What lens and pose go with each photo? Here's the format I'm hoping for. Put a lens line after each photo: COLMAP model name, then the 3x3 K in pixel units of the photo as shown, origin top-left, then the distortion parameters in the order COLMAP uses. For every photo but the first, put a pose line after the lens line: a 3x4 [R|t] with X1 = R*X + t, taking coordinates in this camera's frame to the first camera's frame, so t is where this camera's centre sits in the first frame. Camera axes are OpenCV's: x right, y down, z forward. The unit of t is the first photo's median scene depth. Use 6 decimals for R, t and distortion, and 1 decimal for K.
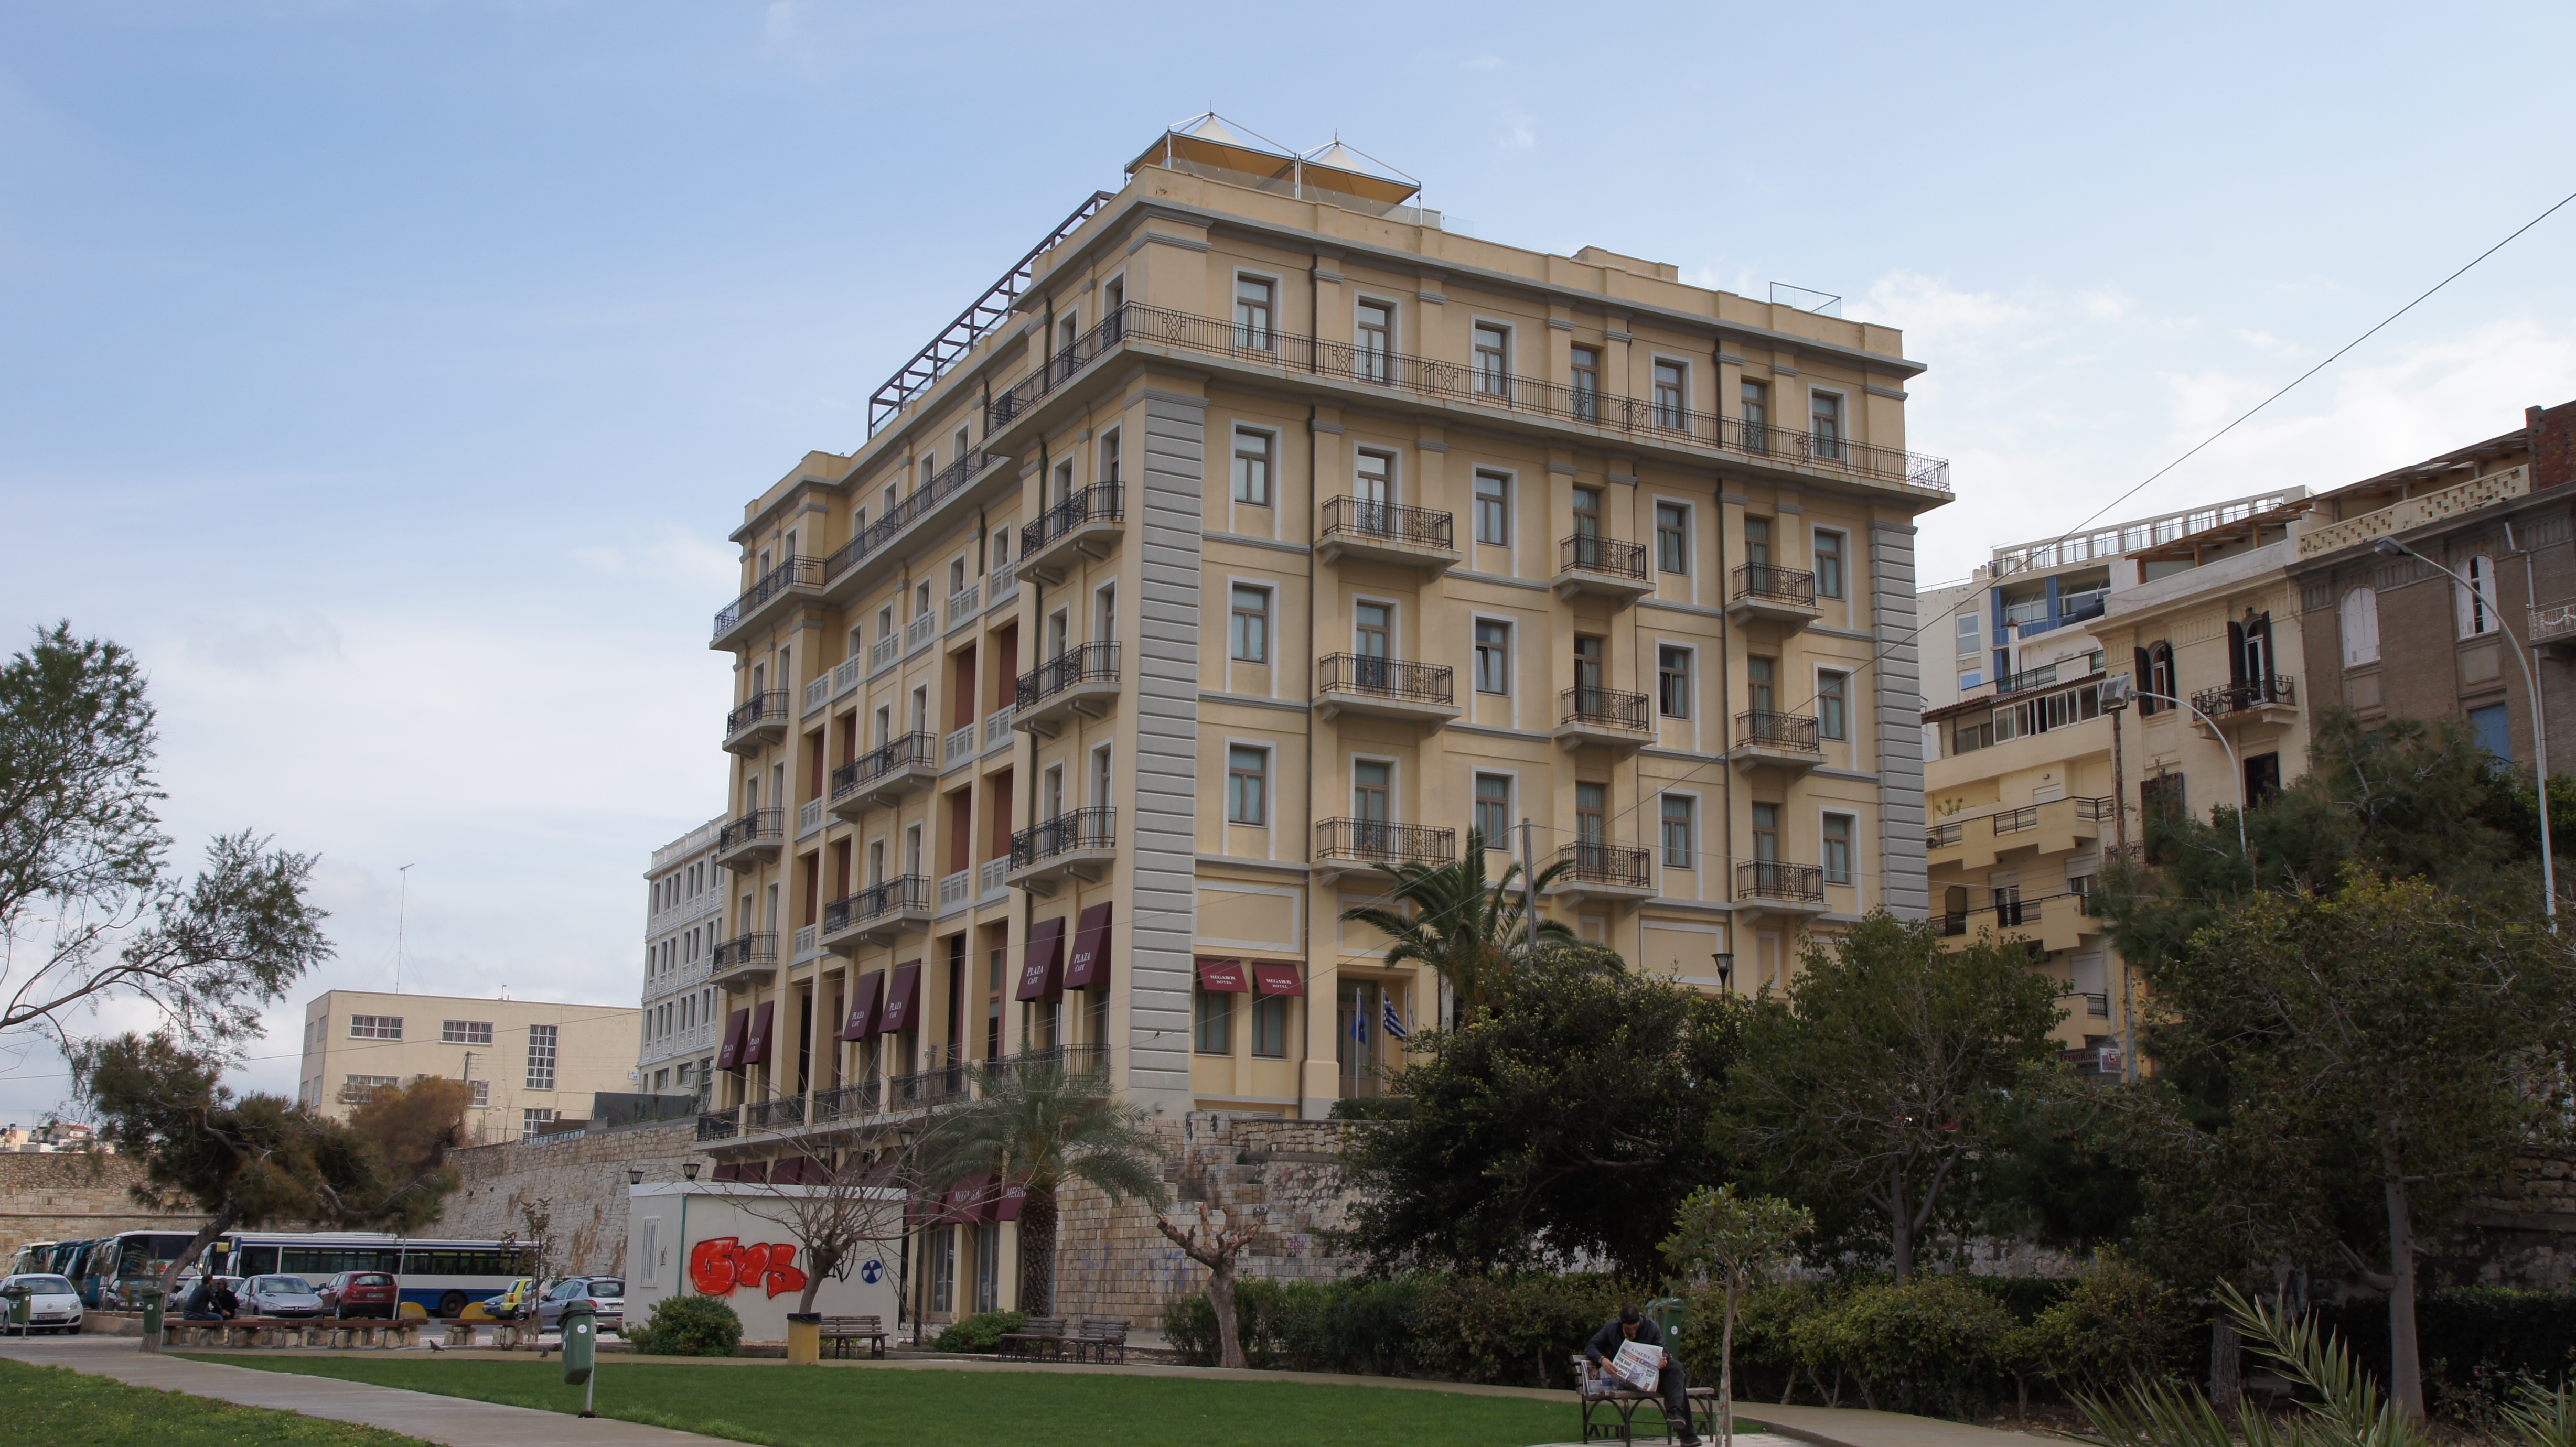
lens RADIAL K [[2629.7, 0, 1288.0], [0, 2629.7, 723.5], [0, 0, 1]] dist [-0.003752, -0.001837]
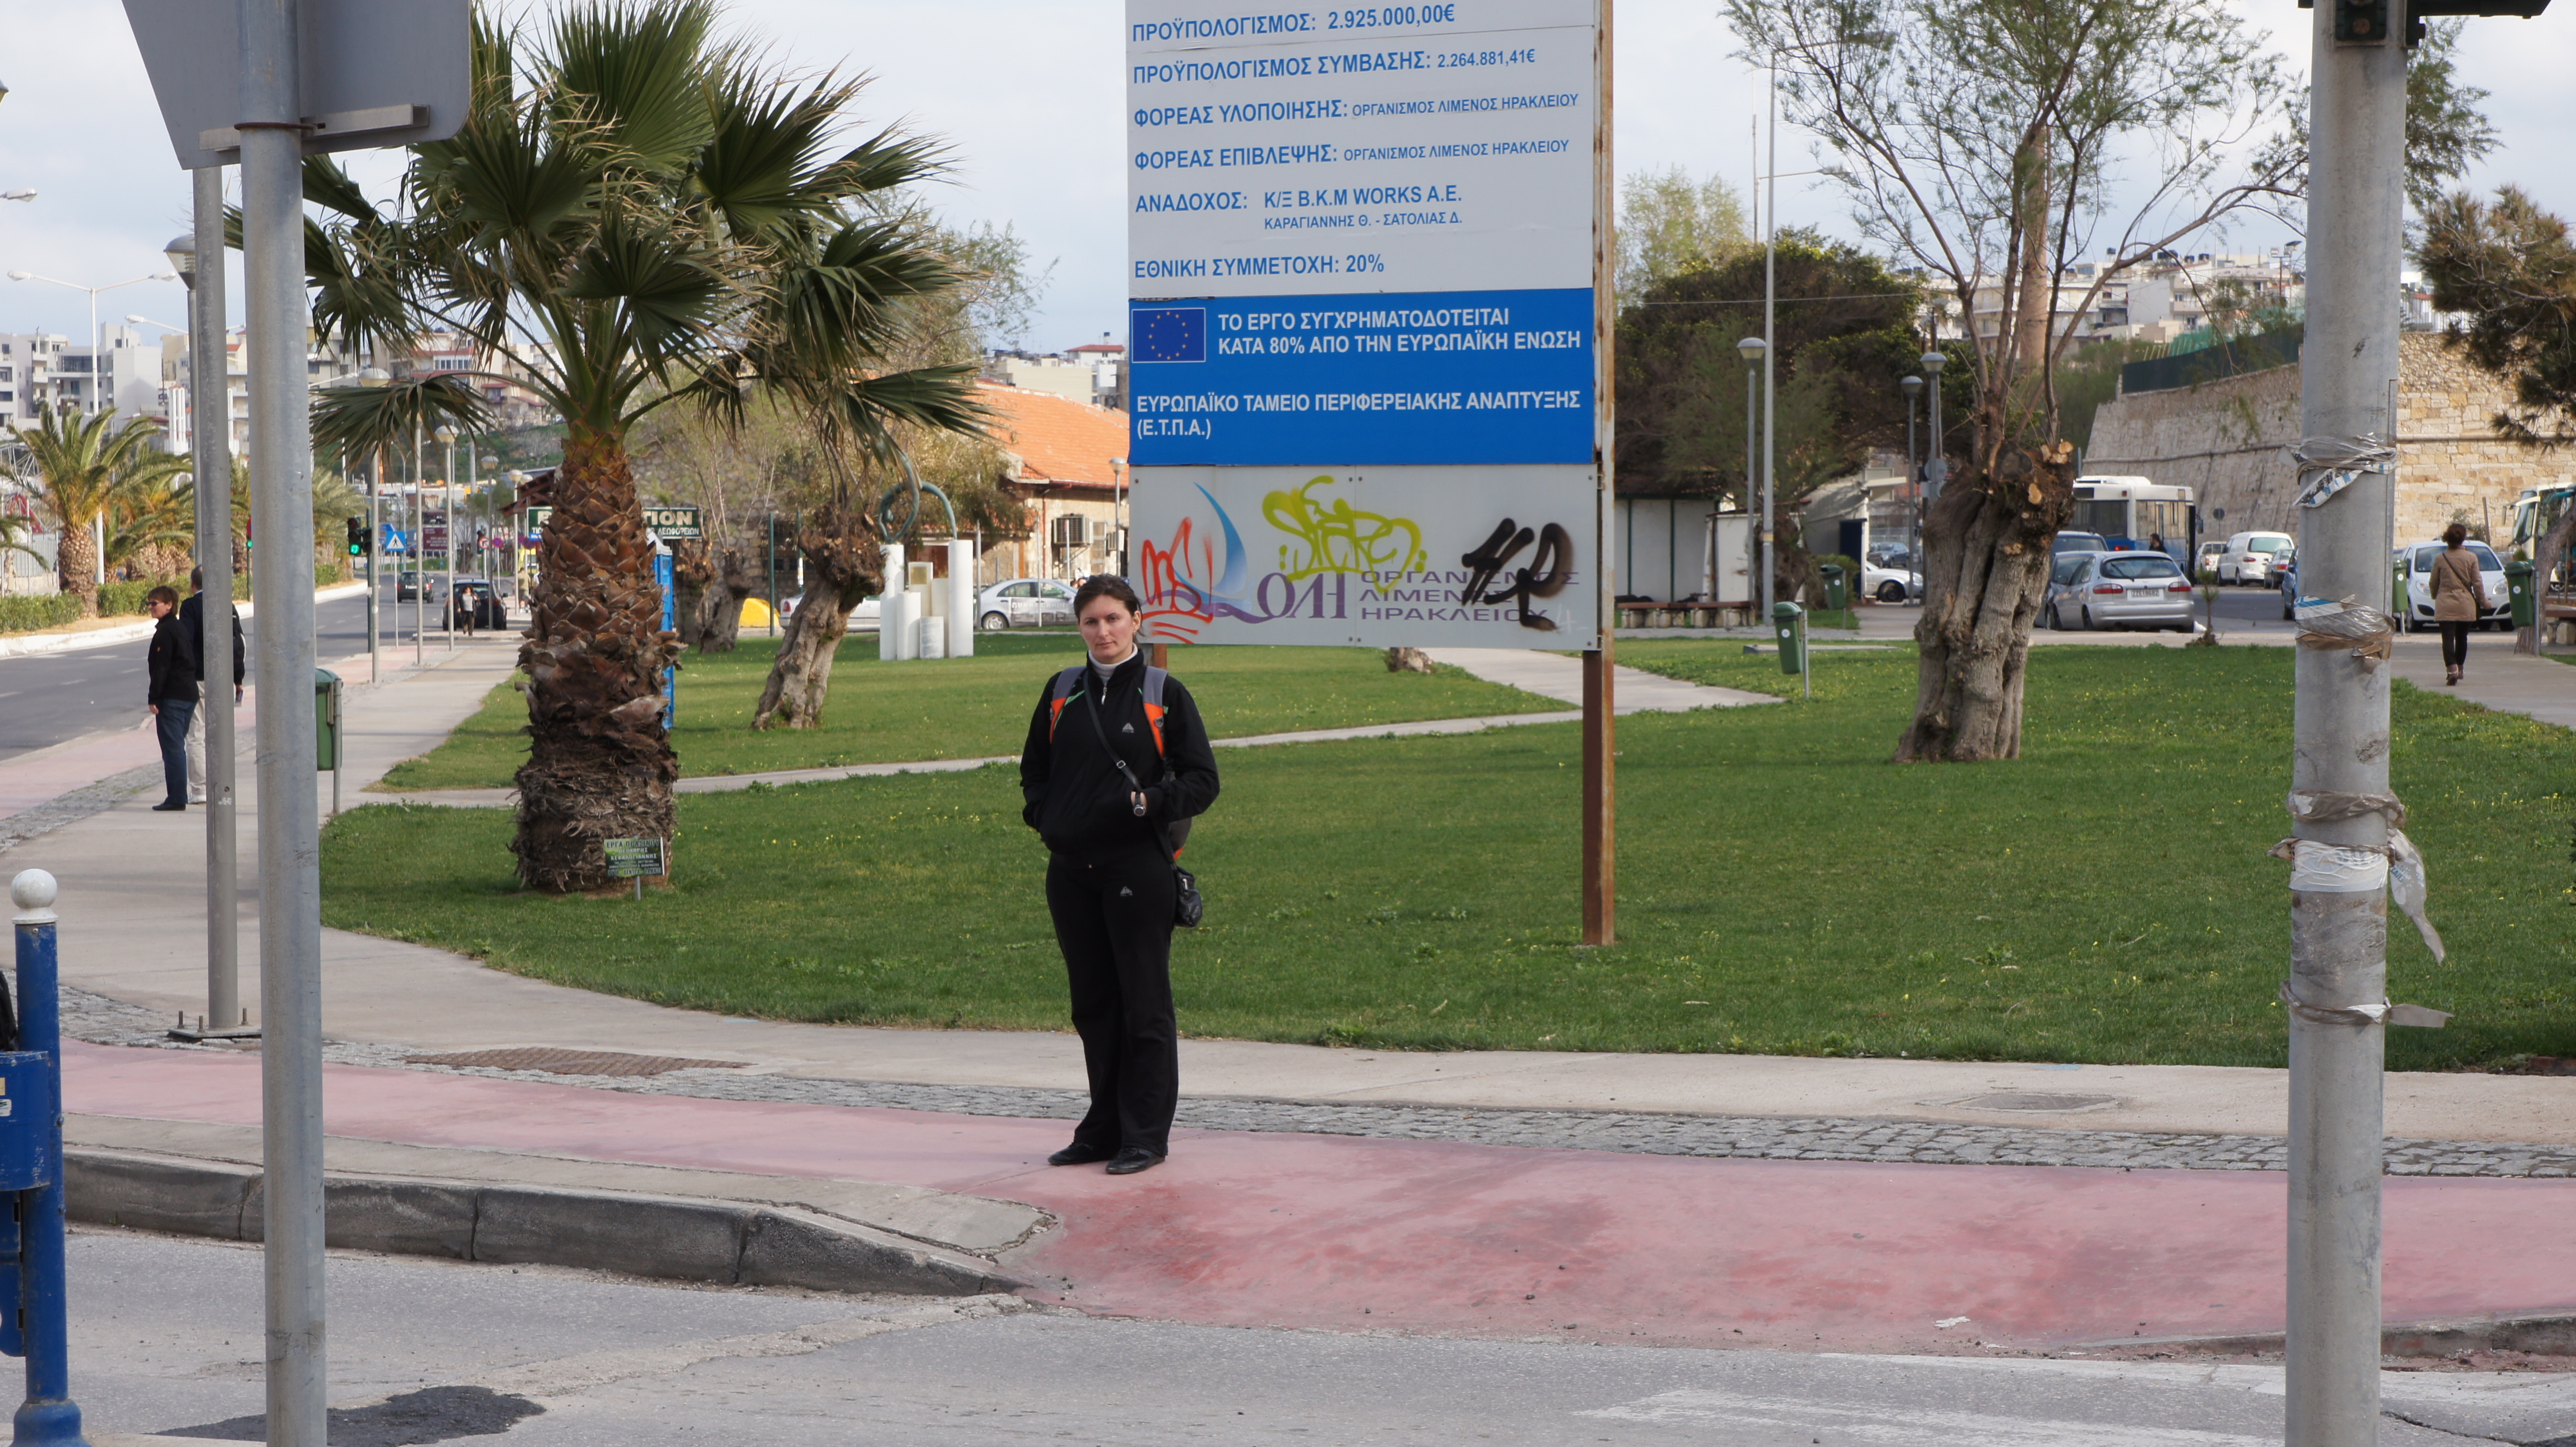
lens RADIAL K [[5378.9, 0, 1285.4], [0, 5378.9, 751.3], [0, 0, 1]] dist [0.238667, 0.370915]
pose [[0.773148, 0.009107, -0.634160, 0.129973], [0.146292, 0.970373, 0.192290, -0.034227], [0.617123, -0.241441, 0.748910, -0.163285]]
